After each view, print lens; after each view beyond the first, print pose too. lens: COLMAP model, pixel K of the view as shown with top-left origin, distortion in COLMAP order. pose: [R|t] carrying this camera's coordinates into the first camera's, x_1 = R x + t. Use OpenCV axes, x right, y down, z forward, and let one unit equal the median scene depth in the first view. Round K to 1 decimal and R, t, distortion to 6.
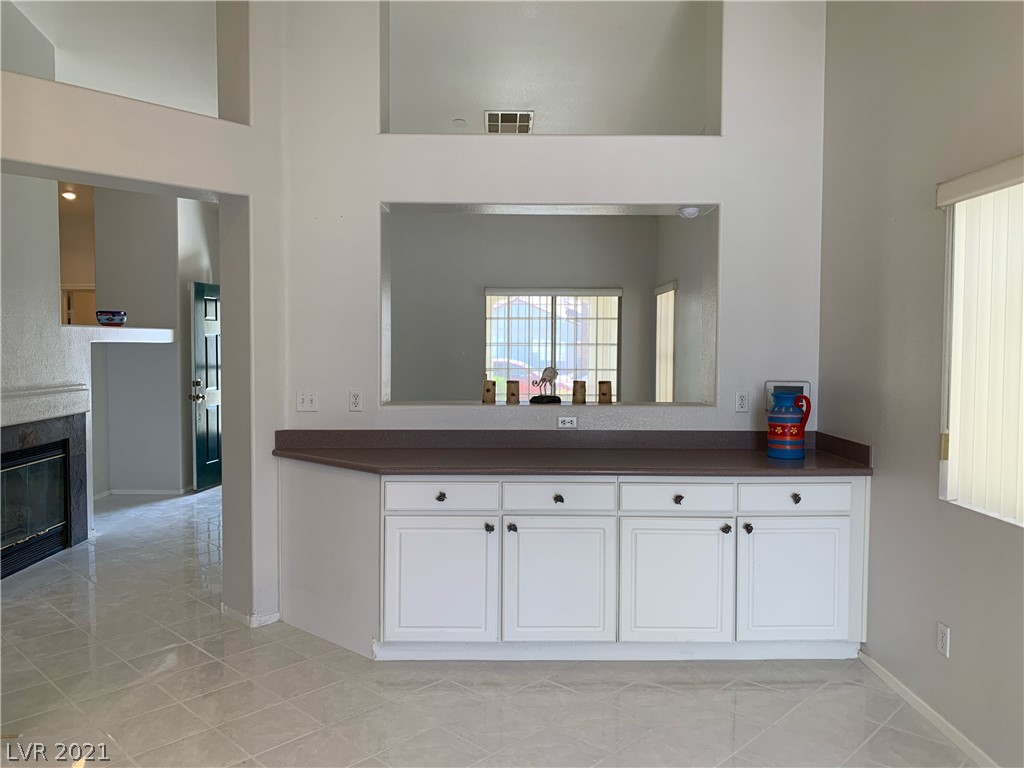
lens RADIAL K [[781.8, 0, 512.2], [0, 781.8, 377.9], [0, 0, 1]] dist [0.042871, -0.063165]
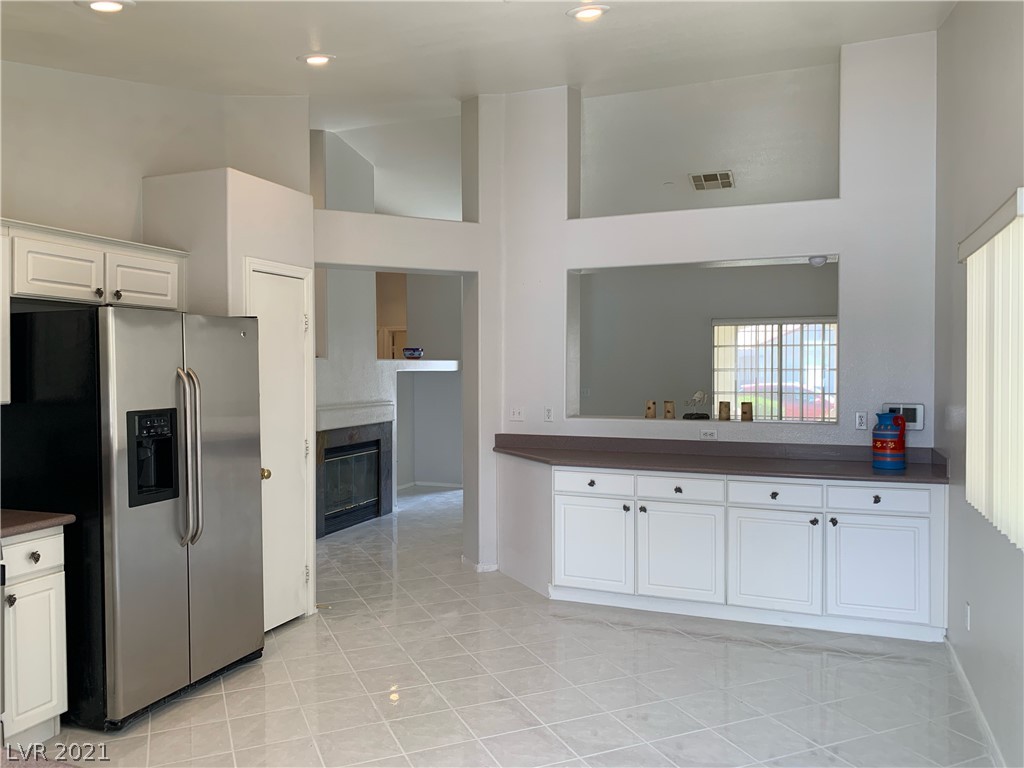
lens RADIAL K [[781.8, 0, 511.6], [0, 781.8, 376.6], [0, 0, 1]] dist [0.042871, -0.063165]
pose [[0.923889, -0.002224, -0.382654, 0.259837], [-0.009403, 0.999549, -0.028511, 0.002893], [0.382545, 0.029939, 0.923452, -0.287678]]
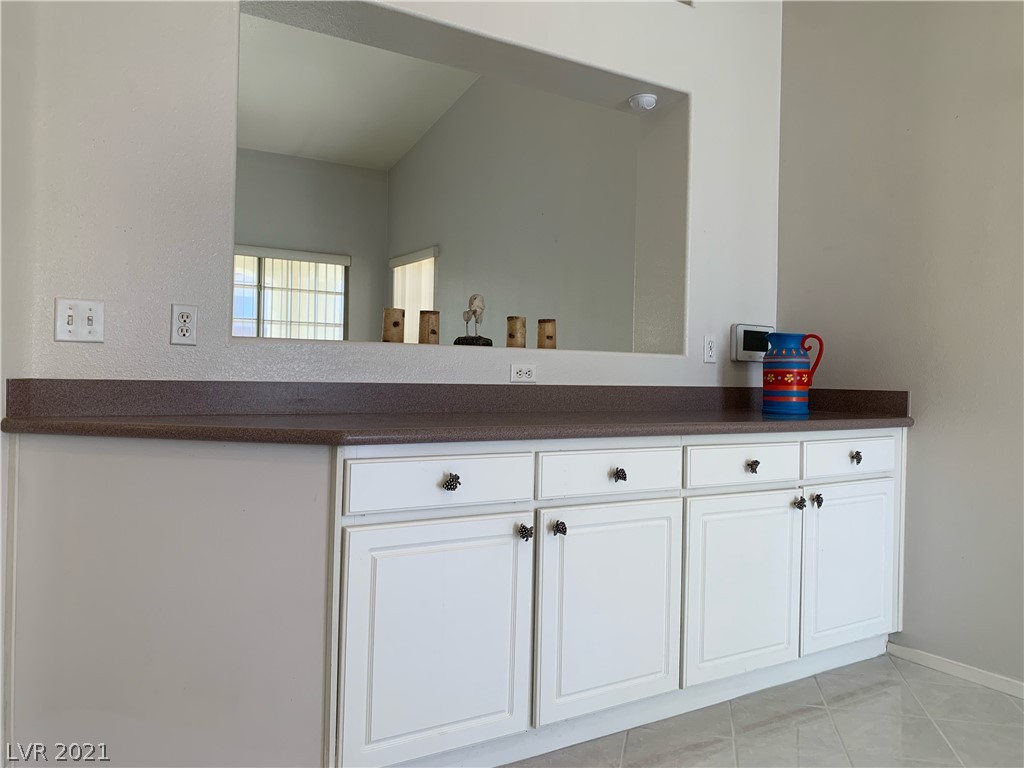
lens RADIAL K [[781.8, 0, 514.7], [0, 781.8, 379.6], [0, 0, 1]] dist [0.042871, -0.063165]
pose [[0.855415, 0.008756, 0.517869, -0.280858], [0.006989, 0.999571, -0.028445, 0.081573], [-0.517896, 0.027952, 0.854987, 0.431345]]
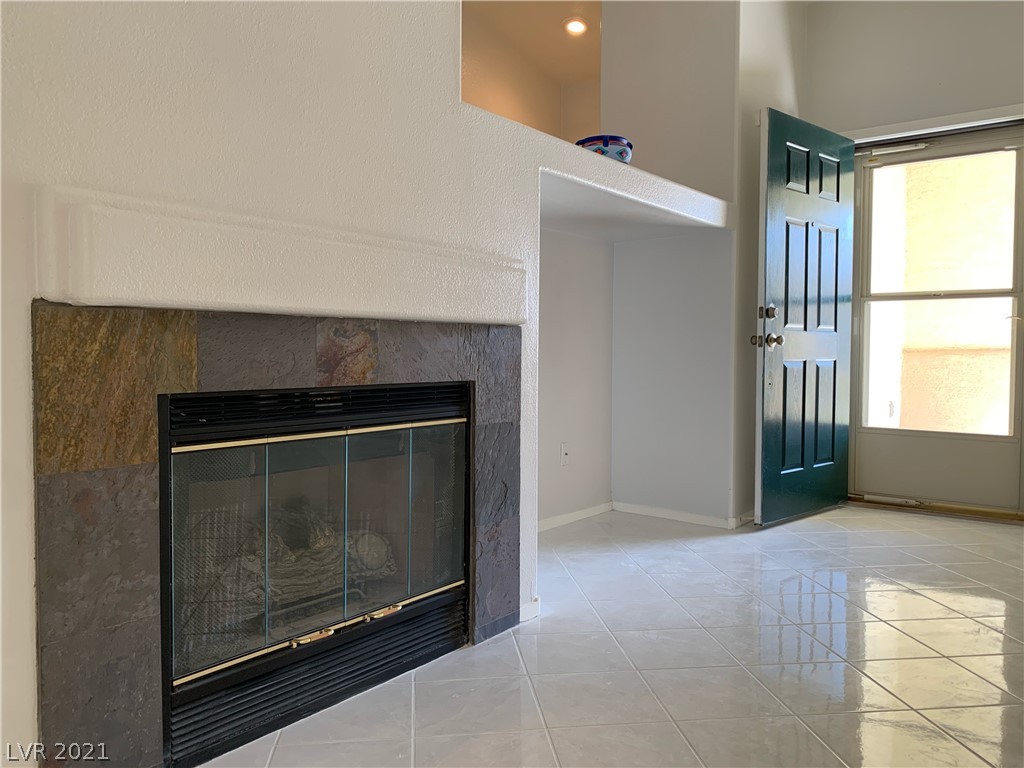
lens RADIAL K [[781.8, 0, 502.1], [0, 781.8, 375.5], [0, 0, 1]] dist [0.042871, -0.063165]
pose [[0.771270, 0.020881, -0.636166, -0.384318], [-0.030542, 0.999525, -0.004221, 0.099615], [0.635775, 0.022685, 0.771541, 0.917983]]
